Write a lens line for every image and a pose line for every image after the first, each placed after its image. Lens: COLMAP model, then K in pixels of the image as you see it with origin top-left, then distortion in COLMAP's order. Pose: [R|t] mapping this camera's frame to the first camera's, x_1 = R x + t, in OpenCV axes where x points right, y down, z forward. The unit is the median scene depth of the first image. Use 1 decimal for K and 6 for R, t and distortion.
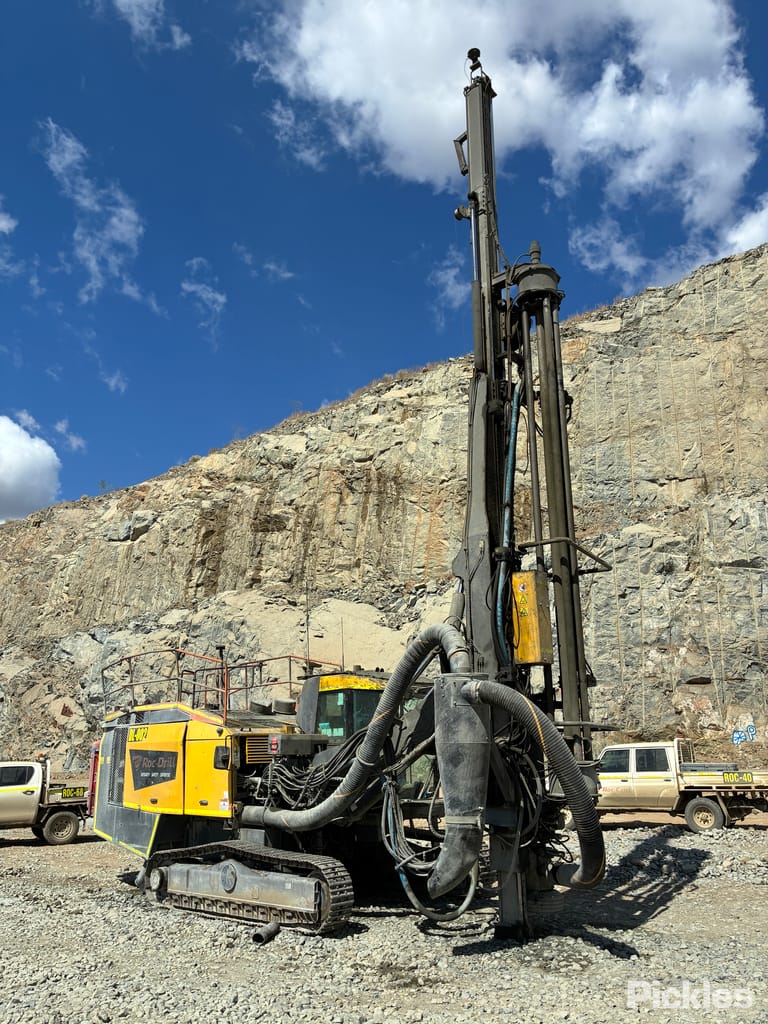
lens RADIAL K [[775.9, 0, 374.5], [0, 775.9, 506.3], [0, 0, 1]] dist [0.050285, -0.072875]
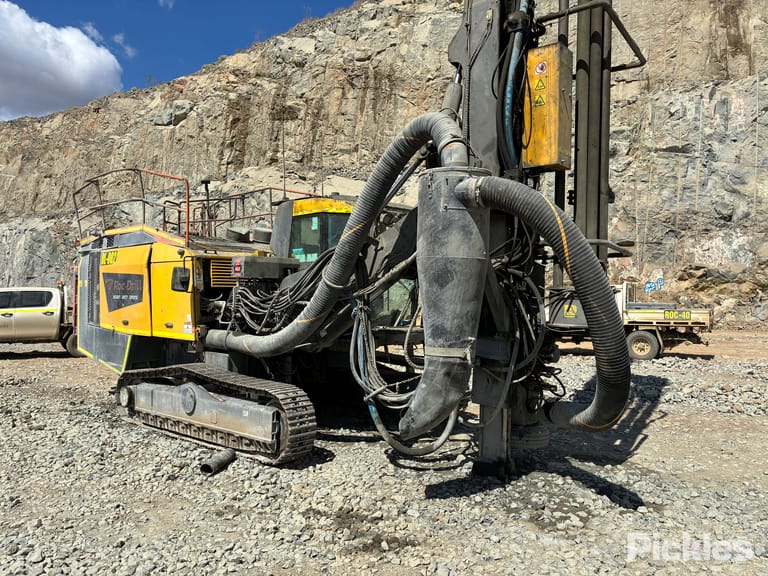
lens RADIAL K [[582.0, 0, 390.3], [0, 582.0, 284.4], [0, 0, 1]] dist [0.050285, -0.072875]
pose [[0.999029, 0.024645, 0.036514, 0.021459], [-0.033939, 0.959023, 0.281289, 0.113644], [-0.028085, -0.282255, 0.958928, 0.300416]]
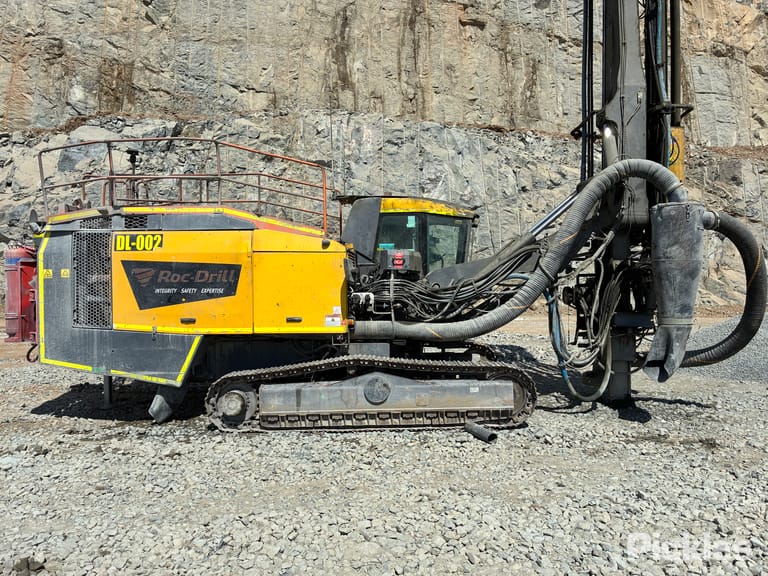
lens RADIAL K [[582.0, 0, 382.4], [0, 582.0, 287.2], [0, 0, 1]] dist [0.050285, -0.072875]
pose [[0.727196, 0.018918, 0.686169, -0.558195], [-0.215056, 0.955573, 0.201570, 0.175616], [-0.651872, -0.294146, 0.698957, 0.447726]]
